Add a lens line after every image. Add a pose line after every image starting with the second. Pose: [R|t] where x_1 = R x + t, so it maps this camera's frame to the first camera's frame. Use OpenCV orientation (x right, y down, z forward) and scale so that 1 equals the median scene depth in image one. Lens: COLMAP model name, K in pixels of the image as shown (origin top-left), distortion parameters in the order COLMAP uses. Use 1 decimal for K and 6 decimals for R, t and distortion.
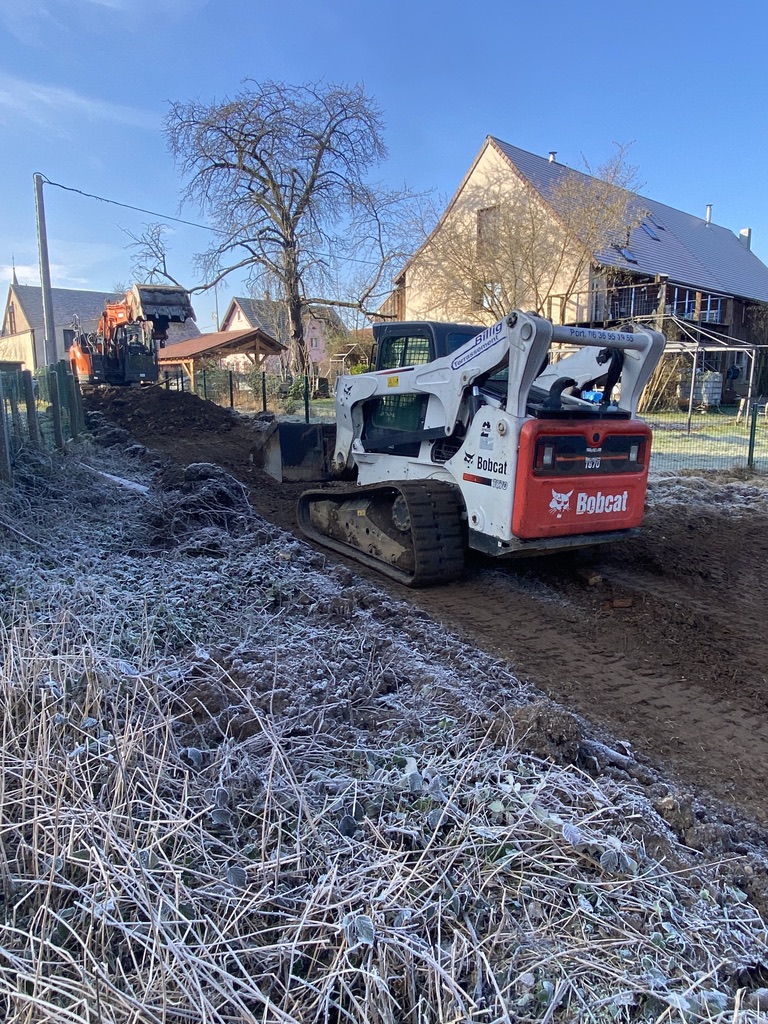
lens RADIAL K [[681.5, 0, 385.9], [0, 681.5, 511.9], [0, 0, 1]] dist [0.080323, -0.115320]
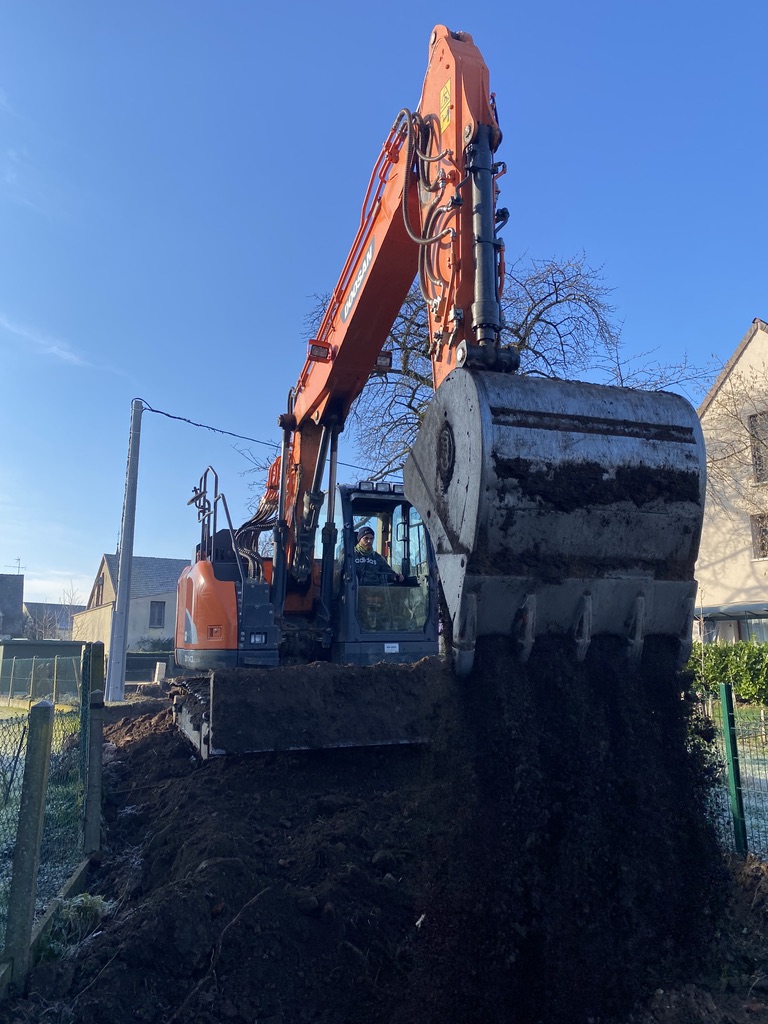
lens RADIAL K [[771.1, 0, 384.0], [0, 771.1, 512.0], [0, 0, 1]] dist [0.026387, 0.003614]
pose [[0.989635, -0.025862, -0.141257, -0.122243], [-0.027911, 0.930252, -0.365859, -0.069572], [0.140866, 0.366009, 0.919888, 0.310204]]
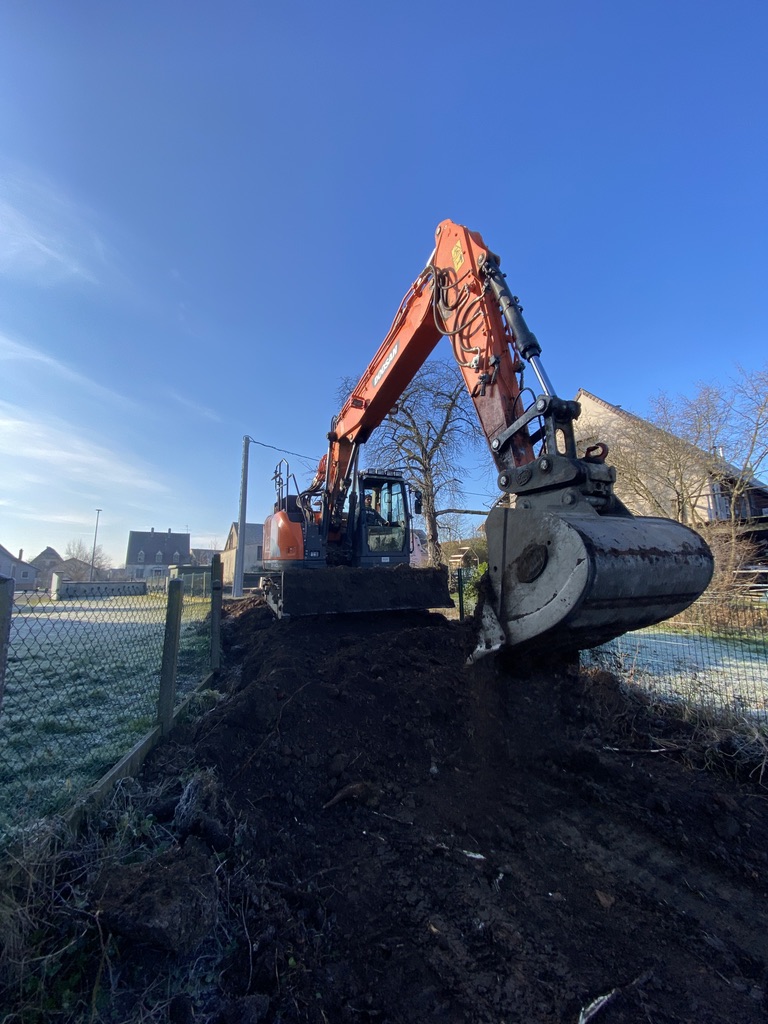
lens RADIAL K [[405.9, 0, 388.6], [0, 405.9, 511.2], [0, 0, 1]] dist [0.001825, -0.000020]
pose [[0.991816, -0.032596, -0.123447, -0.122115], [-0.011263, 0.940756, -0.338897, -0.065592], [0.127180, 0.337513, 0.932690, 0.324141]]
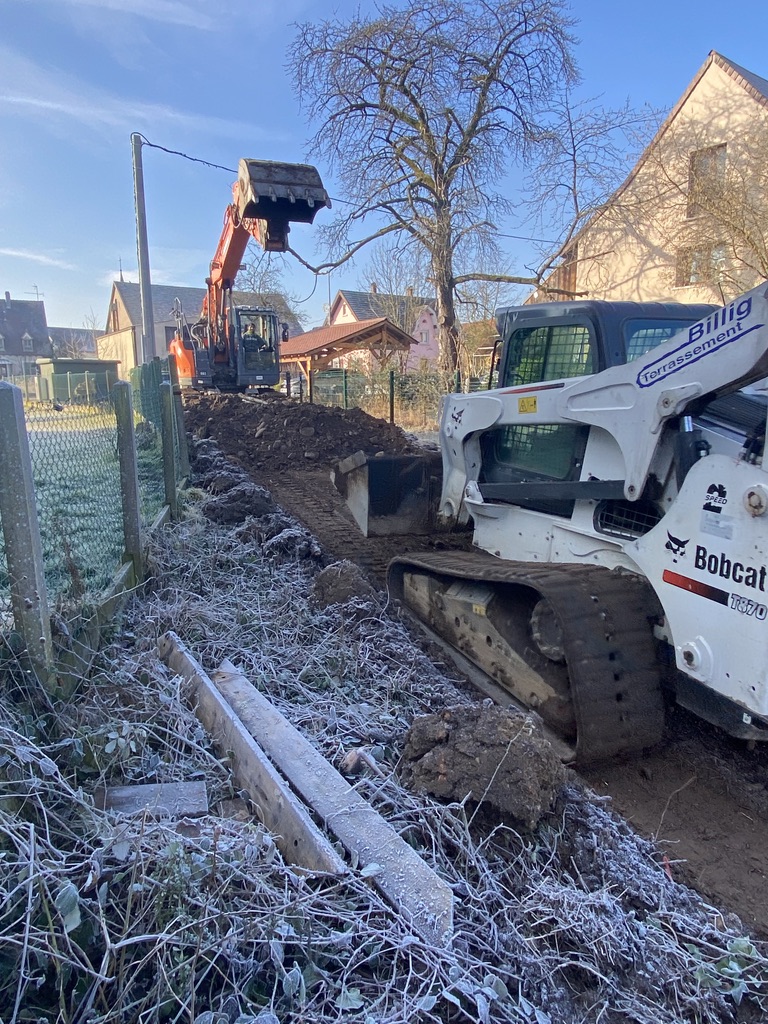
lens RADIAL K [[684.5, 0, 381.6], [0, 684.5, 516.1], [0, 0, 1]] dist [0.039217, -0.052146]
pose [[0.991393, 0.021545, -0.129134, -0.101015], [-0.020248, 0.999731, 0.011353, -0.048481], [0.129344, -0.008640, 0.991562, 0.225757]]
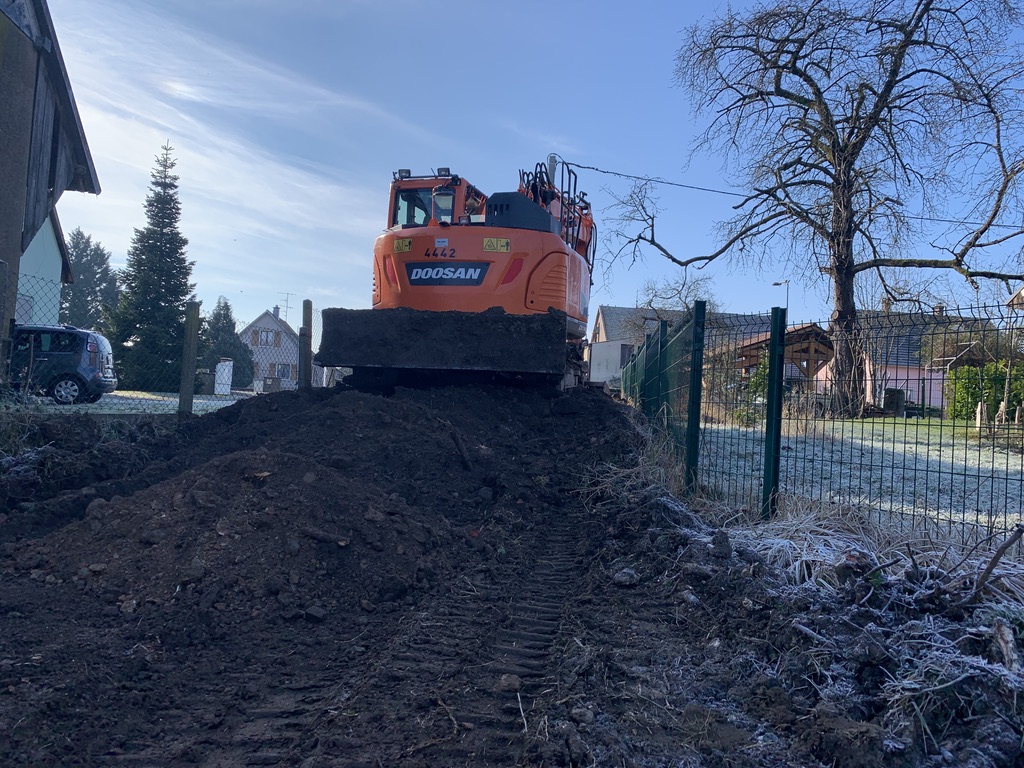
lens RADIAL K [[772.6, 0, 512.0], [0, 772.6, 384.0], [0, 0, 1]] dist [0.002636, 0.003218]
pose [[0.795080, 0.021473, -0.606124, 0.057716], [-0.160454, 0.971213, -0.176067, -0.028866], [0.584895, 0.237242, 0.775638, 0.298276]]
